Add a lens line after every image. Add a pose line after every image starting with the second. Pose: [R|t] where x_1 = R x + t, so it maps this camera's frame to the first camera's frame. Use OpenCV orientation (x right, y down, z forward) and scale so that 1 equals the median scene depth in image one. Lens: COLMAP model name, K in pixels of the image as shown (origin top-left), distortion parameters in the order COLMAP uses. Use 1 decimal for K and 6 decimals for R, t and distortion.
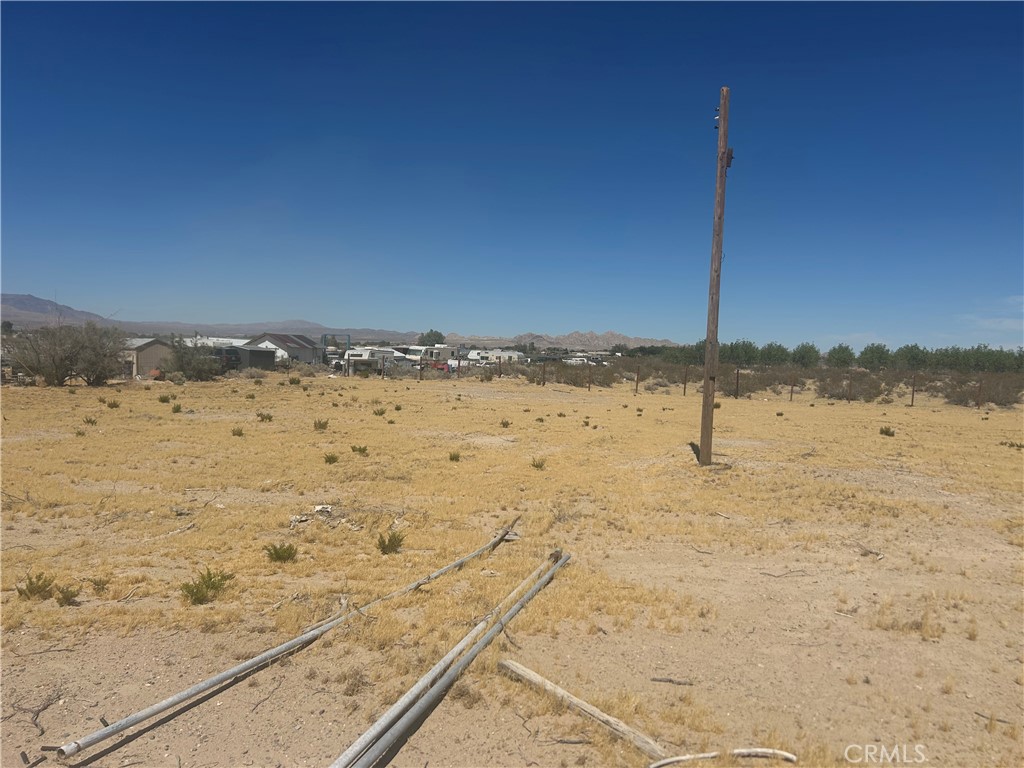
lens RADIAL K [[768.1, 0, 517.5], [0, 768.1, 359.7], [0, 0, 1]] dist [0.052695, -0.057854]
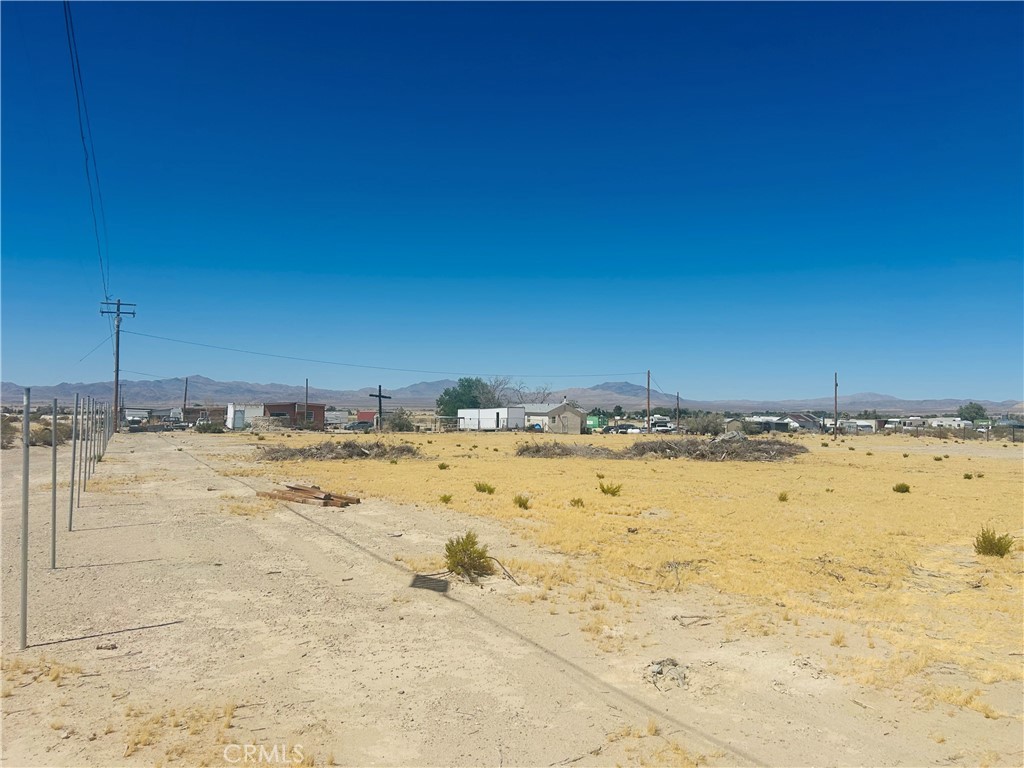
lens RADIAL K [[768.1, 0, 512.1], [0, 768.1, 384.4], [0, 0, 1]] dist [0.052695, -0.057854]
pose [[0.759585, -0.050913, -0.648412, 0.599587], [0.008212, 0.997603, -0.068712, 0.028112], [0.650356, 0.046868, 0.758182, -1.339737]]
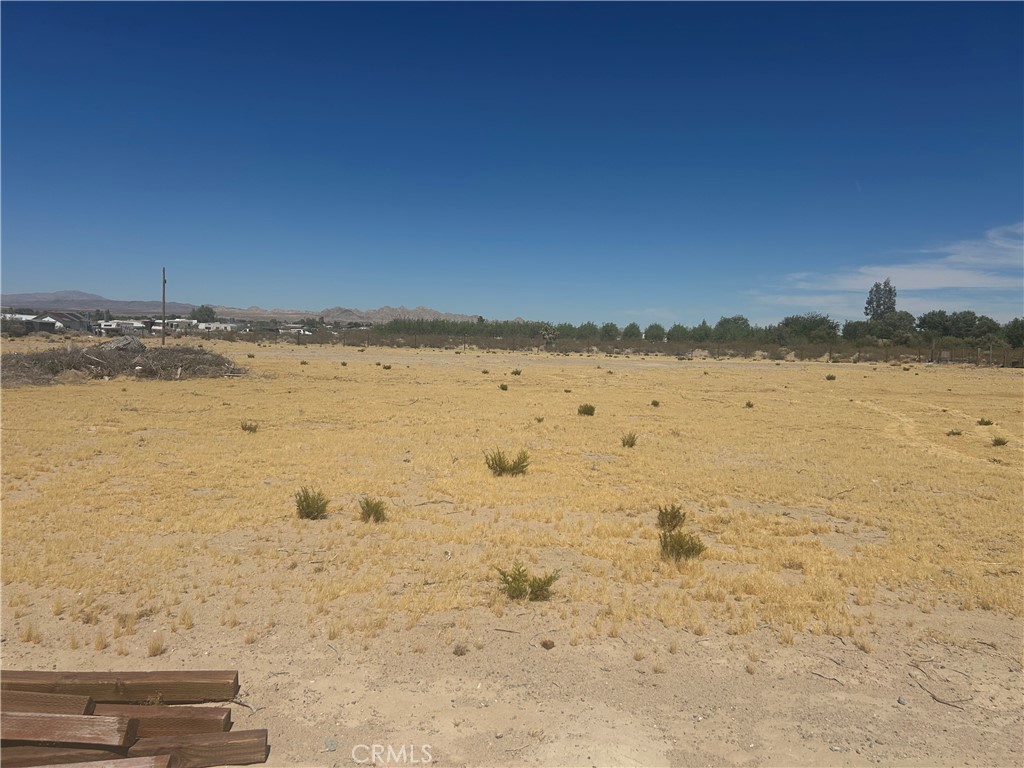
lens RADIAL K [[768.1, 0, 511.7], [0, 768.1, 386.1], [0, 0, 1]] dist [0.052695, -0.057854]
pose [[0.972524, -0.017808, 0.232122, 0.356250], [0.002329, 0.997764, 0.066791, 0.021405], [-0.232792, -0.064415, 0.970391, -1.214162]]
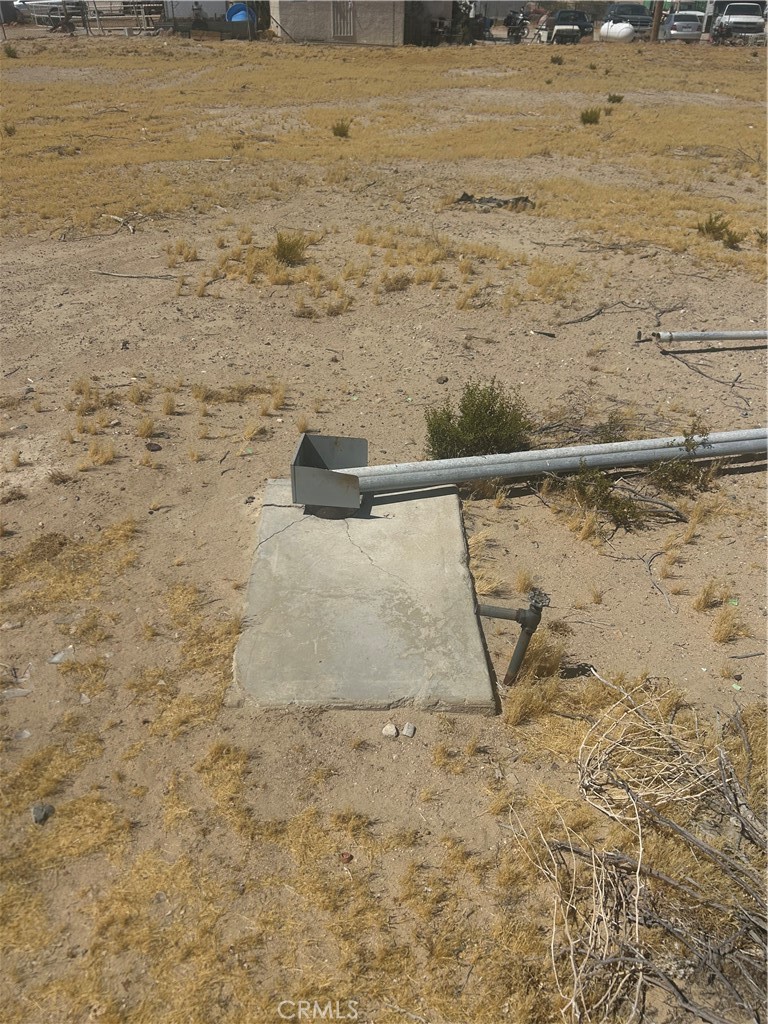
lens RADIAL K [[768.1, 0, 379.9], [0, 768.1, 512.4], [0, 0, 1]] dist [0.052695, -0.057854]
pose [[0.513007, 0.459995, -0.724727, 0.039290], [0.000999, 0.843971, 0.536388, 0.009003], [0.858384, -0.275895, 0.432503, -0.007134]]
